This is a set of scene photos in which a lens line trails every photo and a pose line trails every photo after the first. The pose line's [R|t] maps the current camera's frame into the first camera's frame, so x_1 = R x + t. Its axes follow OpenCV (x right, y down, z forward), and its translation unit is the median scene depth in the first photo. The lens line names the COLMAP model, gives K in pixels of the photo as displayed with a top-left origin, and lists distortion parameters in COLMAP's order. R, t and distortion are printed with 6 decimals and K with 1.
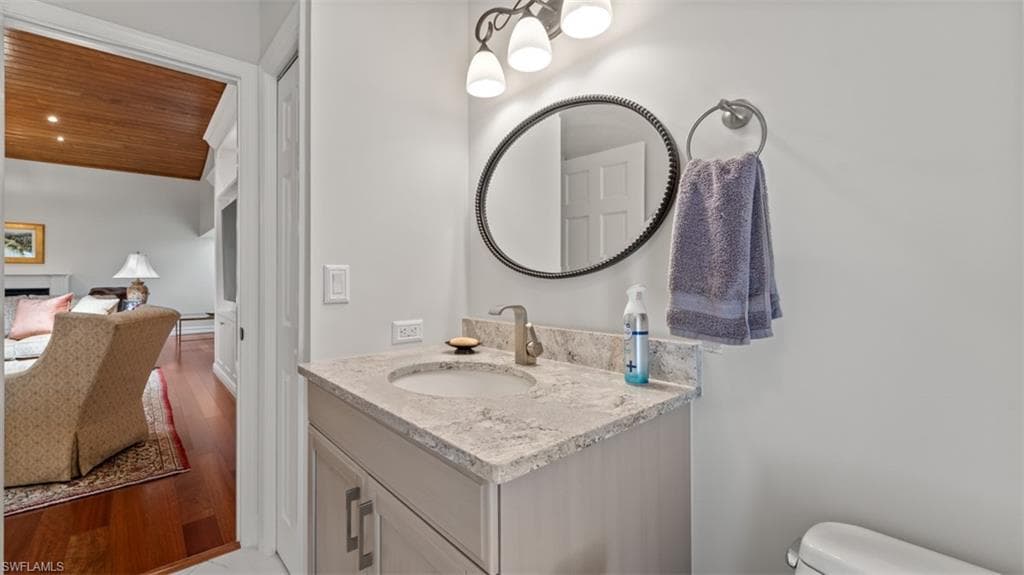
lens RADIAL K [[415.9, 0, 507.4], [0, 415.9, 277.4], [0, 0, 1]] dist [0.002579, -0.001601]
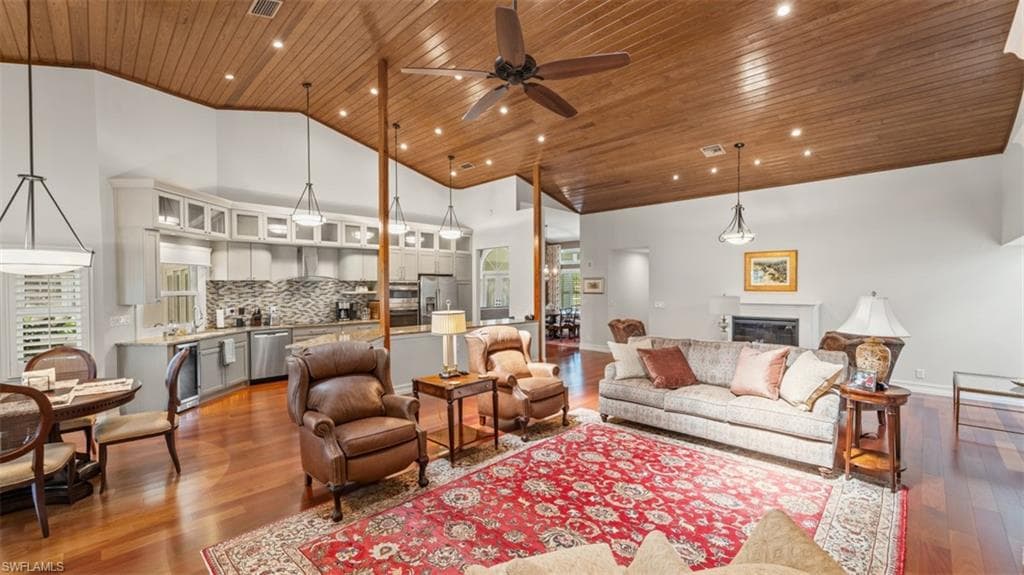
lens RADIAL K [[415.9, 0, 510.2], [0, 415.9, 290.6], [0, 0, 1]] dist [0.002579, -0.001601]
pose [[0.058418, 0.020041, -0.998091, -0.216198], [0.003008, 0.999790, 0.020251, -0.058796], [0.998288, -0.004186, 0.058346, 0.308177]]
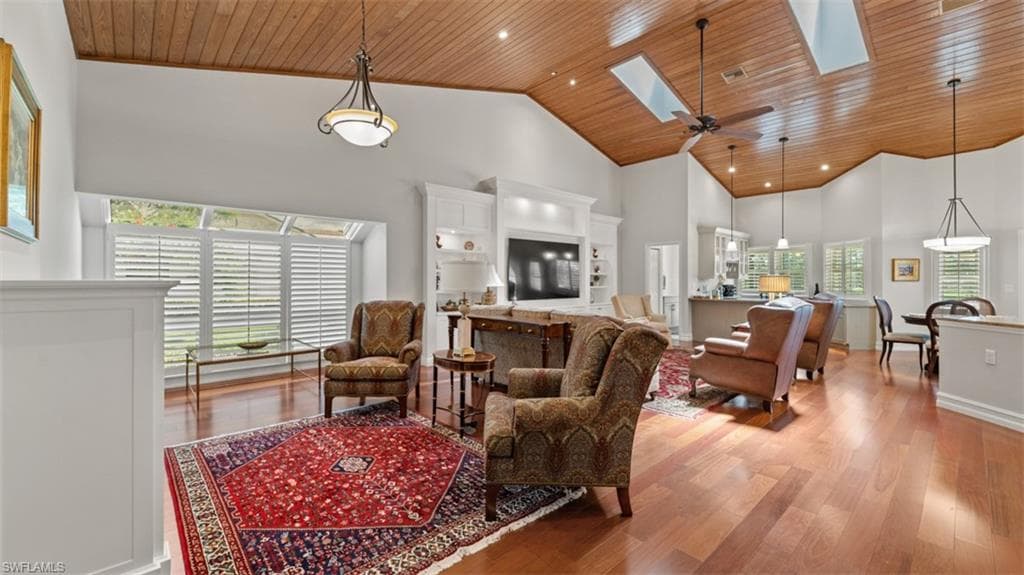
lens RADIAL K [[415.9, 0, 511.5], [0, 415.9, 282.1], [0, 0, 1]] dist [0.002579, -0.001601]
pose [[-0.009671, 0.001864, 0.999951, -1.471652], [-0.000534, 0.999998, -0.001869, -0.006895], [-0.999953, -0.000553, -0.009670, 0.705527]]
